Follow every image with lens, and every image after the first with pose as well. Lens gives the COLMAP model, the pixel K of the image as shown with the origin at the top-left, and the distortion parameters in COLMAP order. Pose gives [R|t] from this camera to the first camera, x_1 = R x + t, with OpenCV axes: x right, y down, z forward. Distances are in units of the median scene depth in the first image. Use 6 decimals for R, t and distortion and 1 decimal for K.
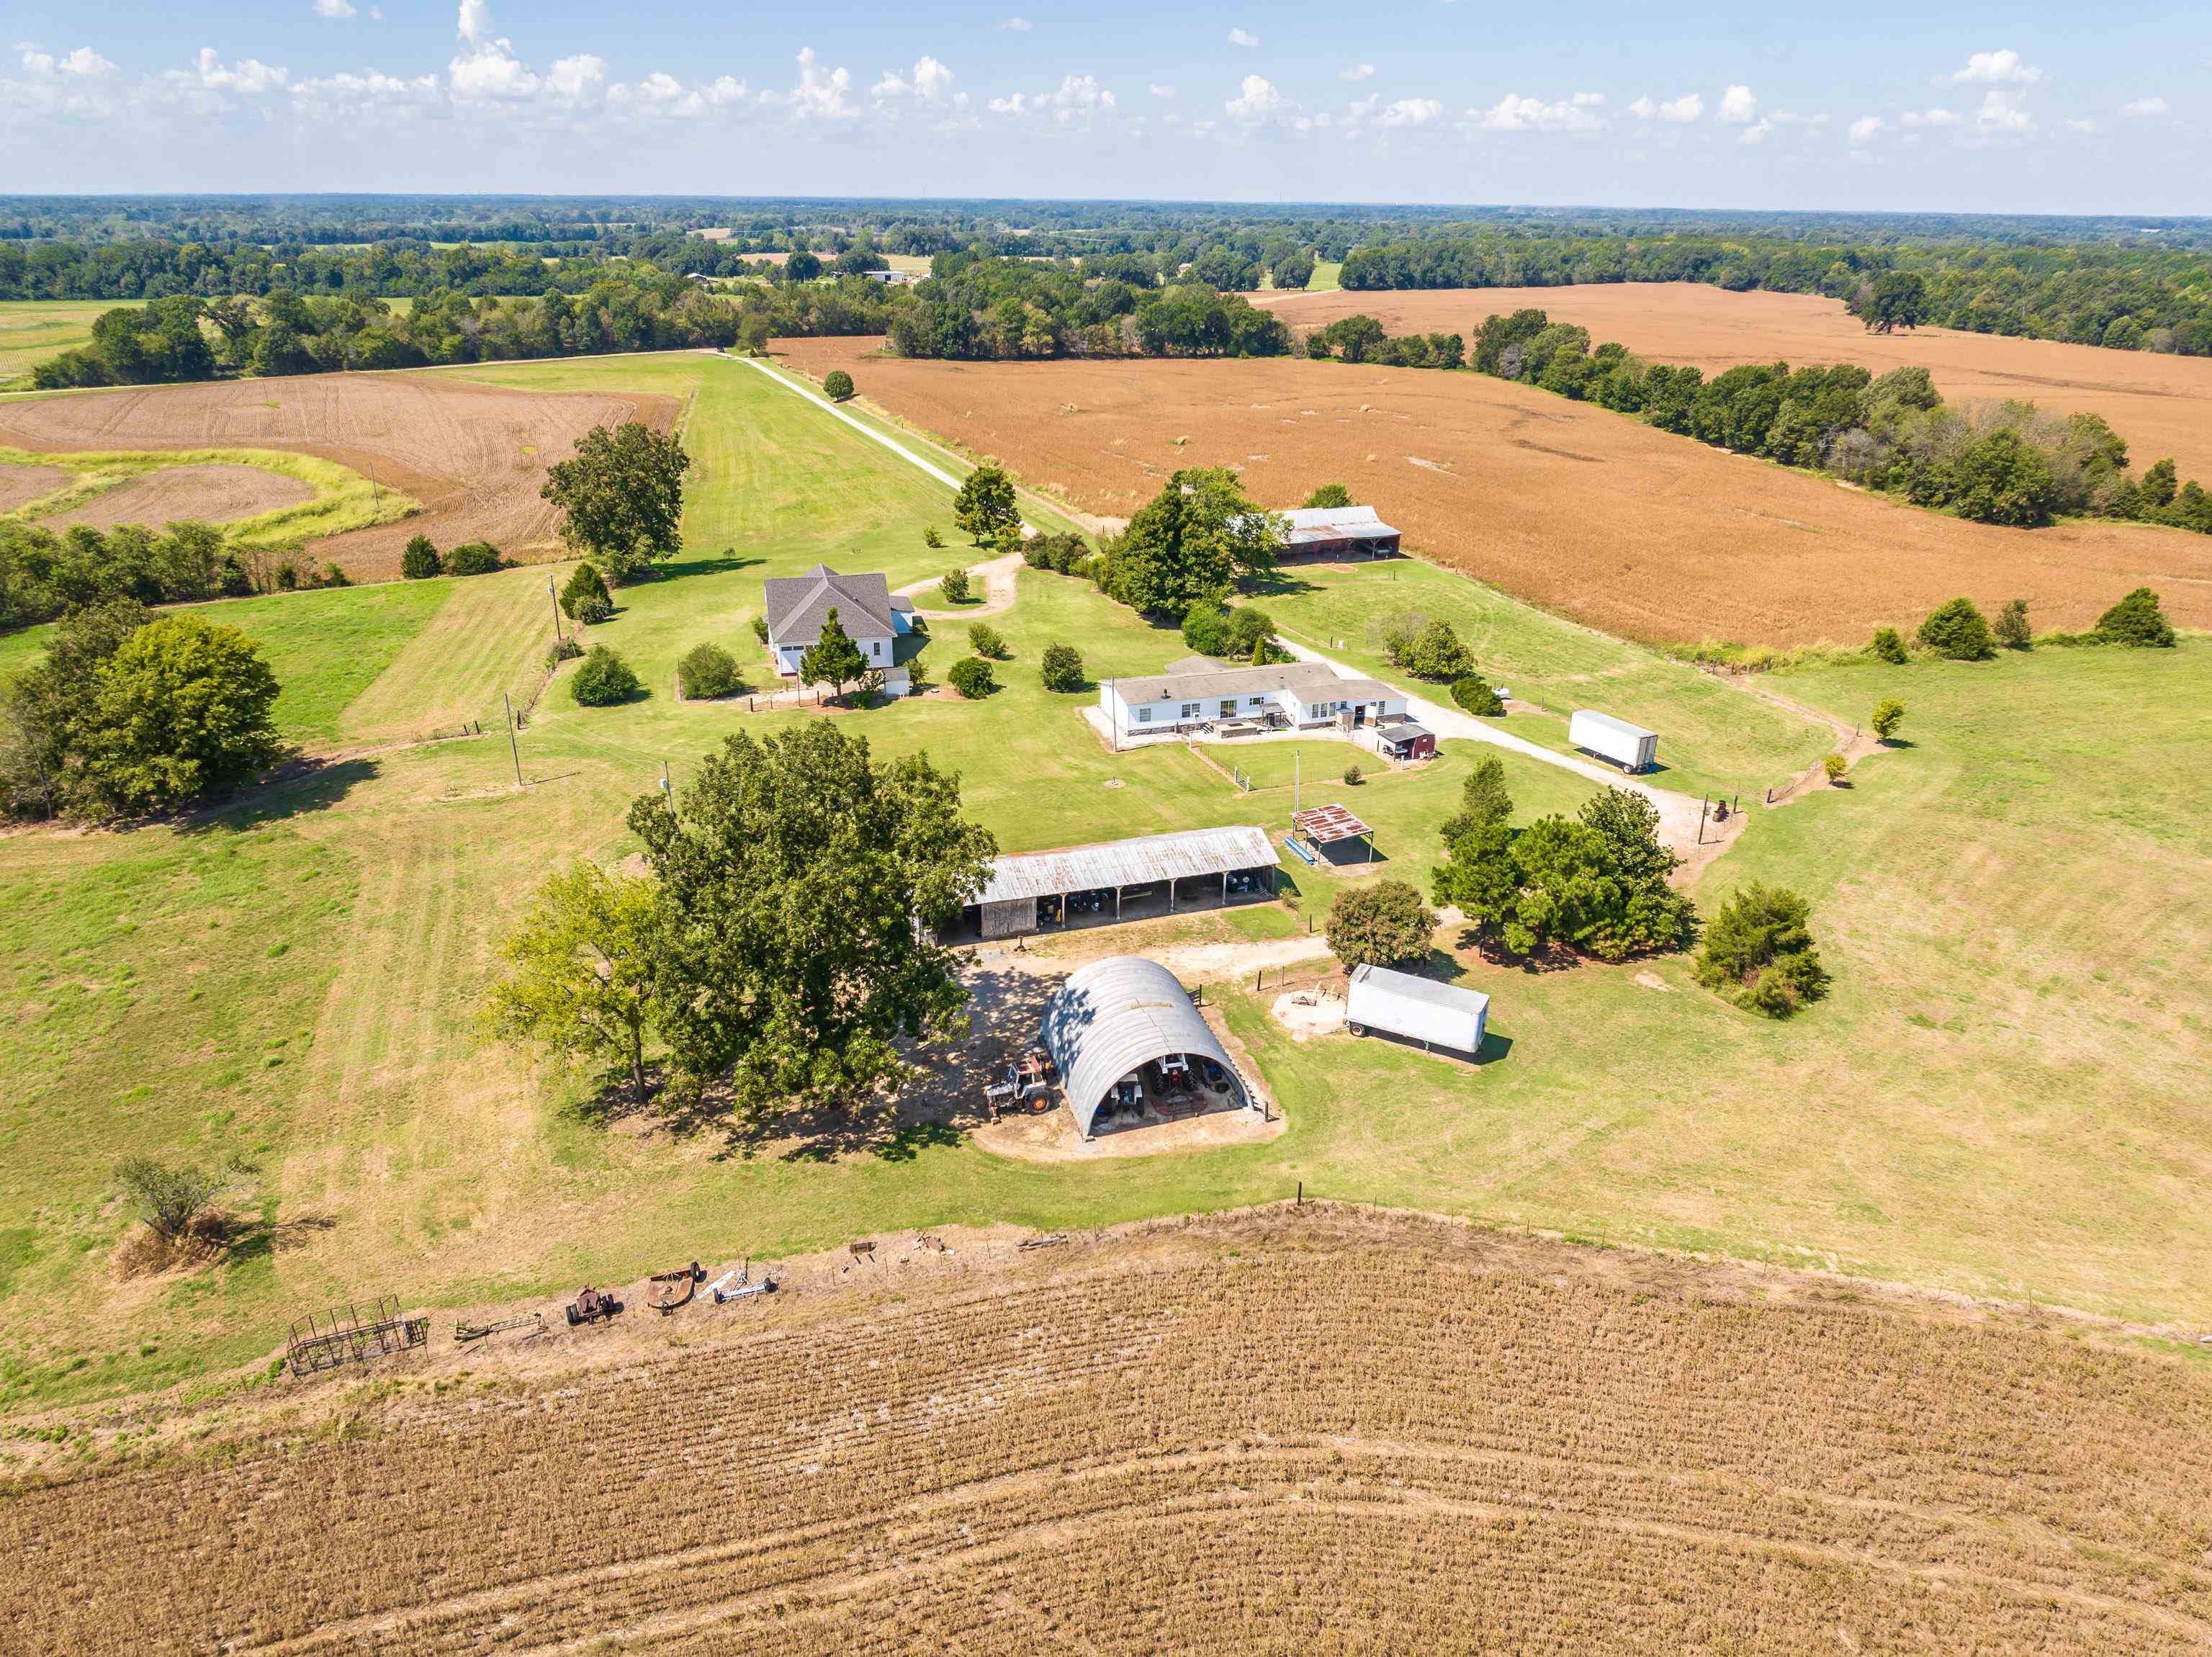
lens RADIAL K [[1547.9, 0, 1112.8], [0, 1547.9, 827.7], [0, 0, 1]] dist [-0.032098, 0.020038]
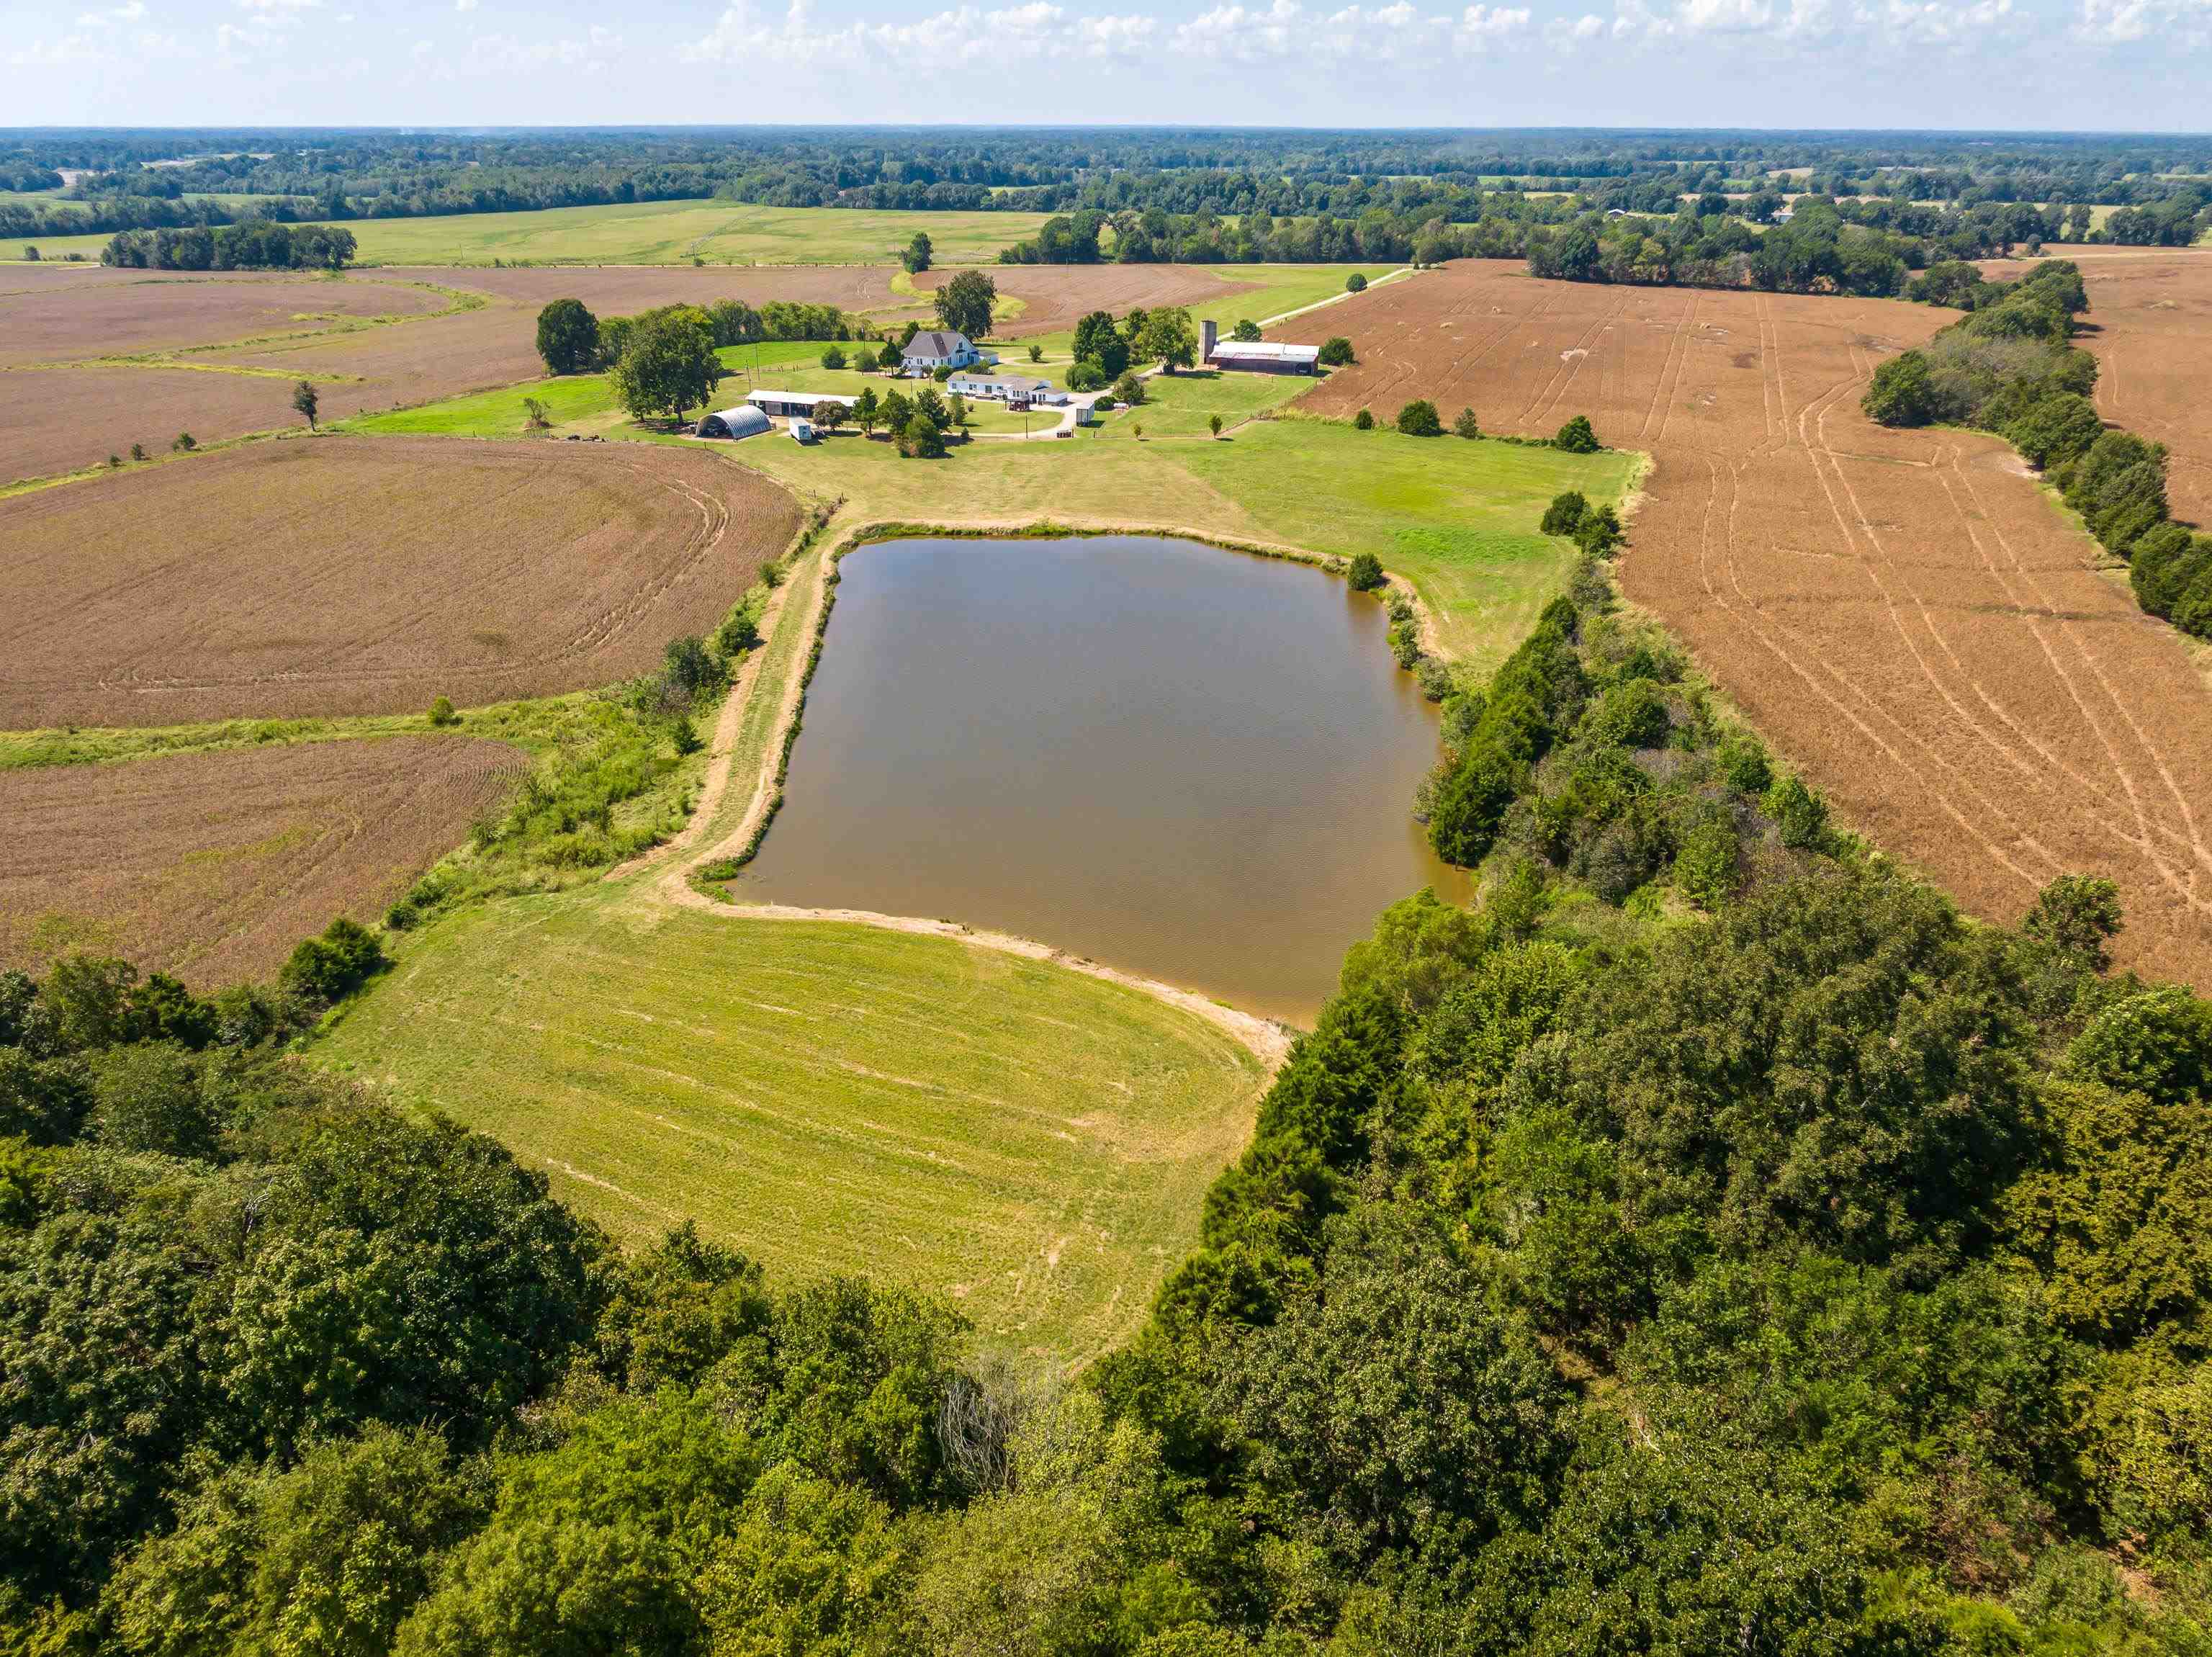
lens RADIAL K [[1547.9, 0, 1103.6], [0, 1547.9, 834.3], [0, 0, 1]] dist [-0.032098, 0.020038]
pose [[0.752762, 0.266859, -0.601777, 0.534949], [-0.242331, 0.962289, 0.123596, 0.072115], [0.612066, 0.052790, 0.789043, -0.208757]]
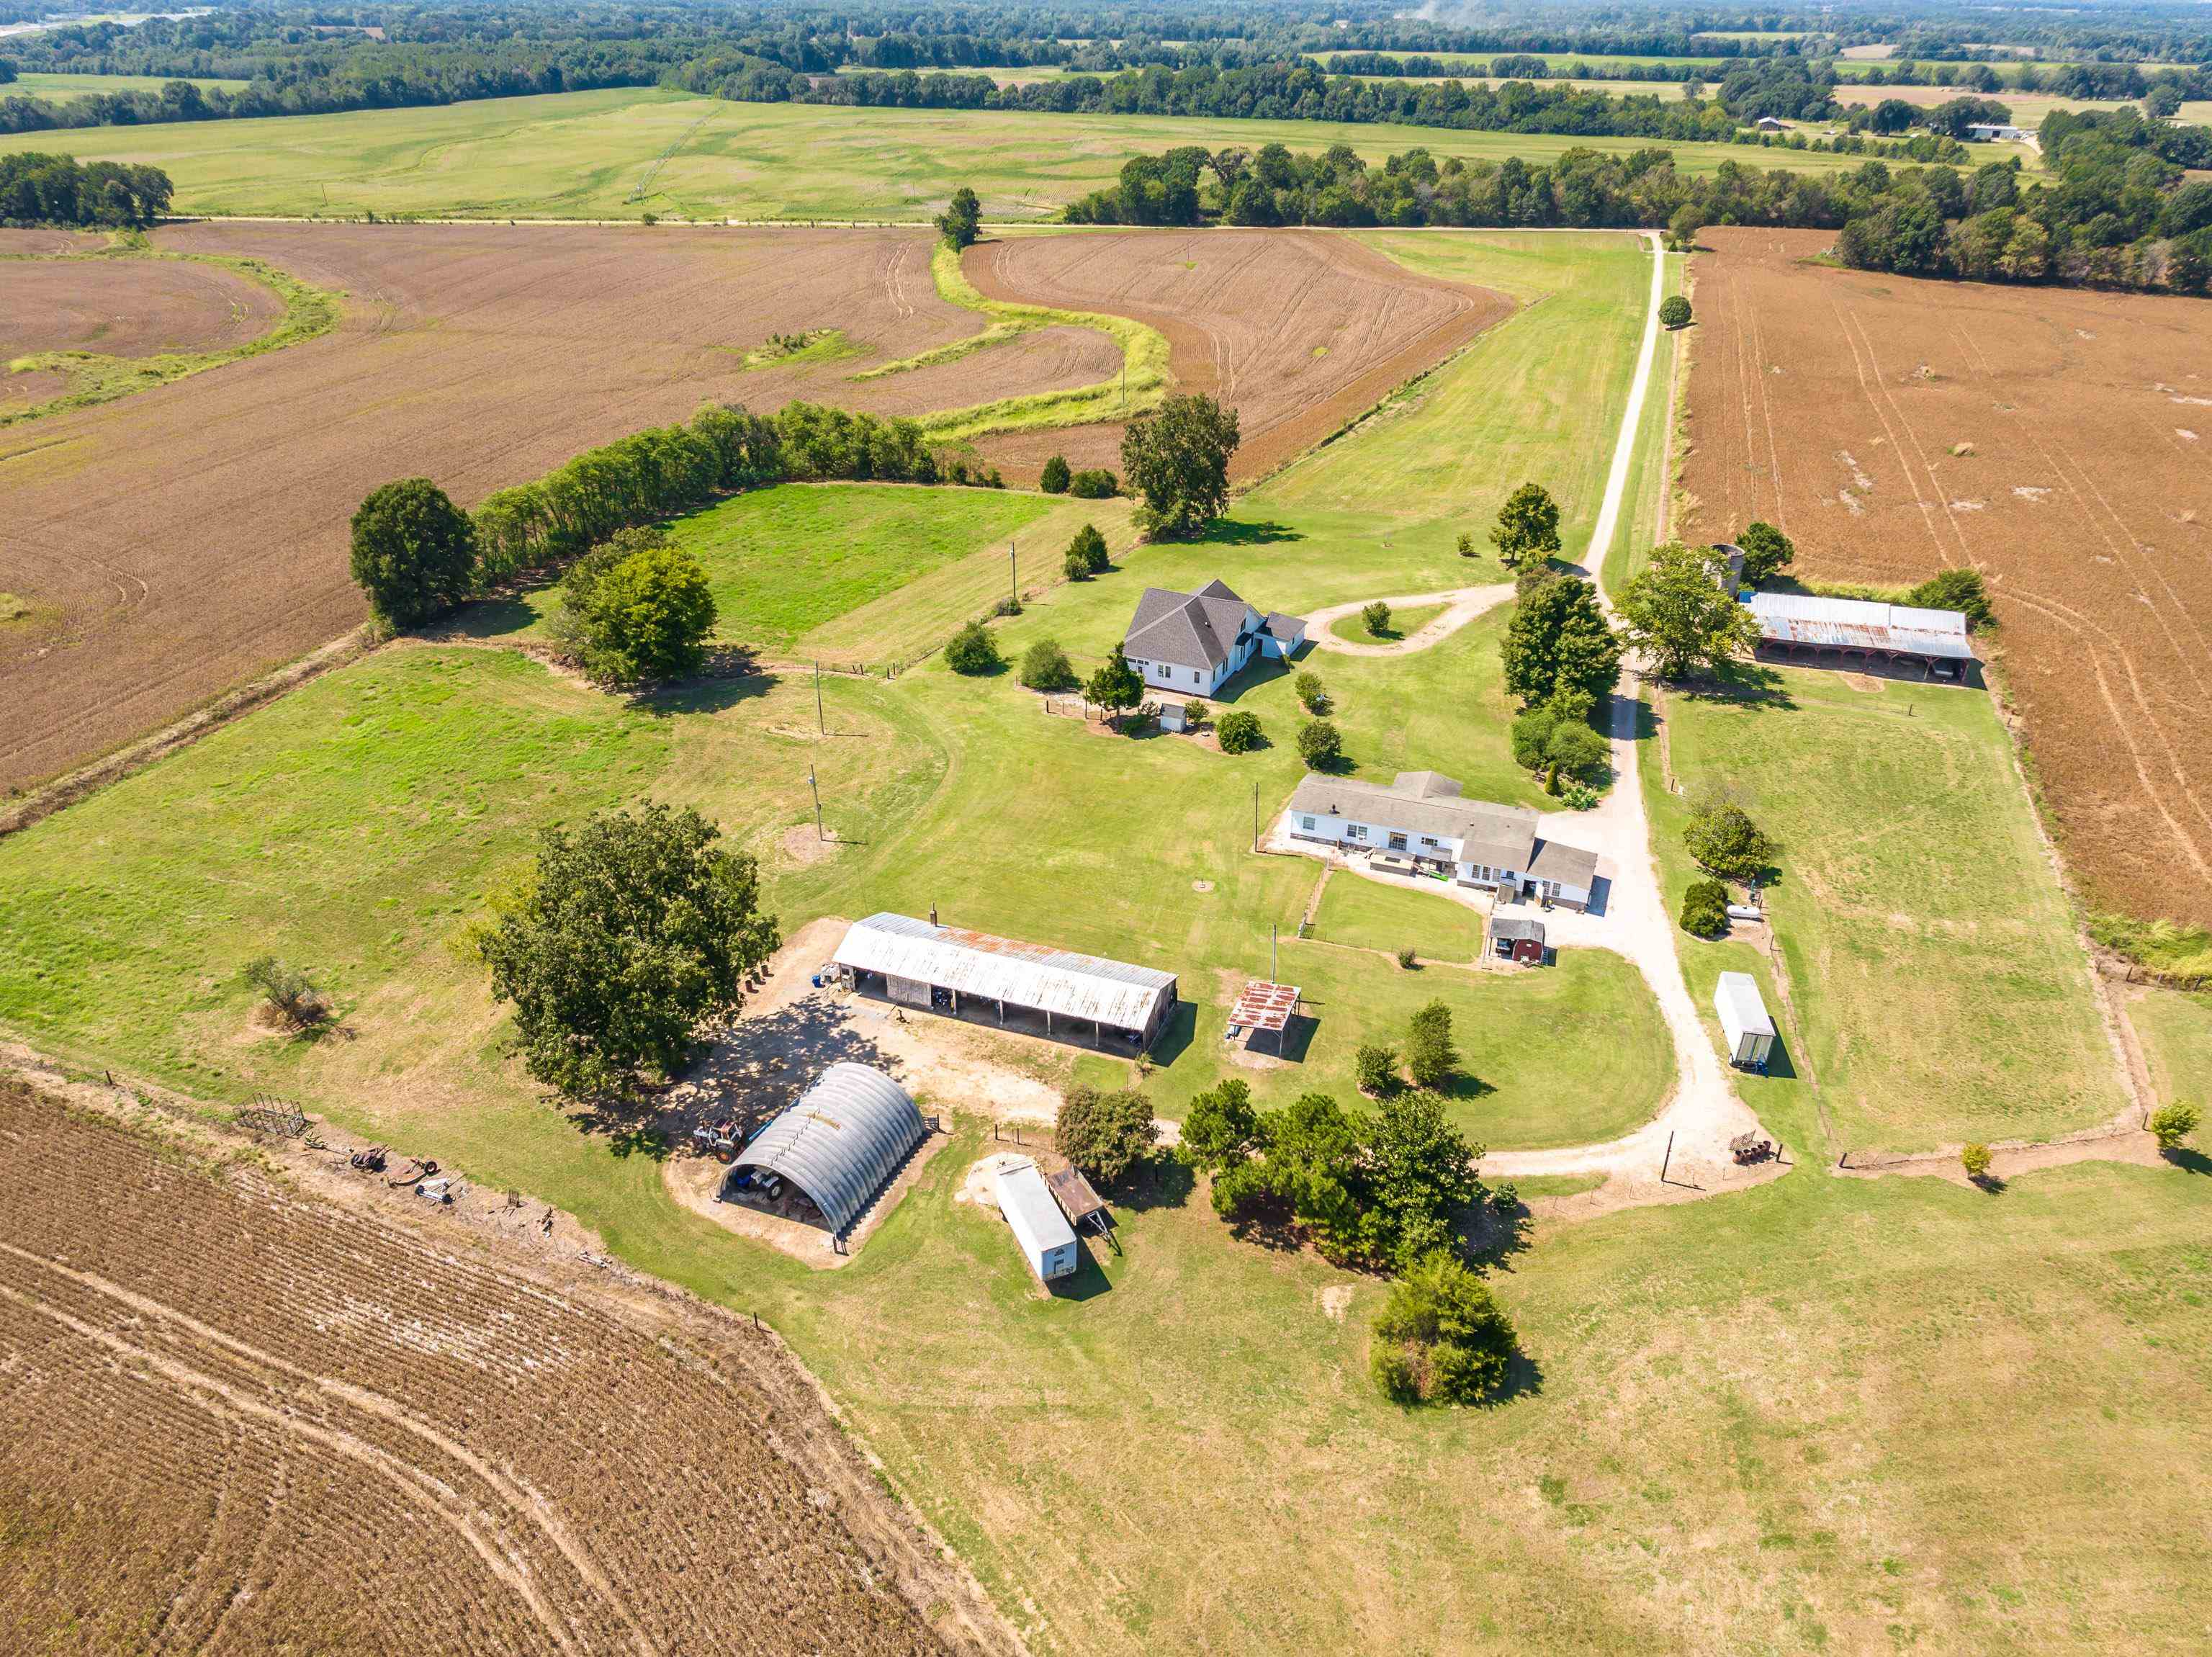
lens RADIAL K [[1547.9, 0, 1110.7], [0, 1547.9, 815.8], [0, 0, 1]] dist [-0.032098, 0.020038]
pose [[0.773598, 0.299534, -0.558413, 0.141658], [-0.238510, 0.954059, 0.181339, -0.067348], [0.587077, -0.007096, 0.809500, 0.030711]]
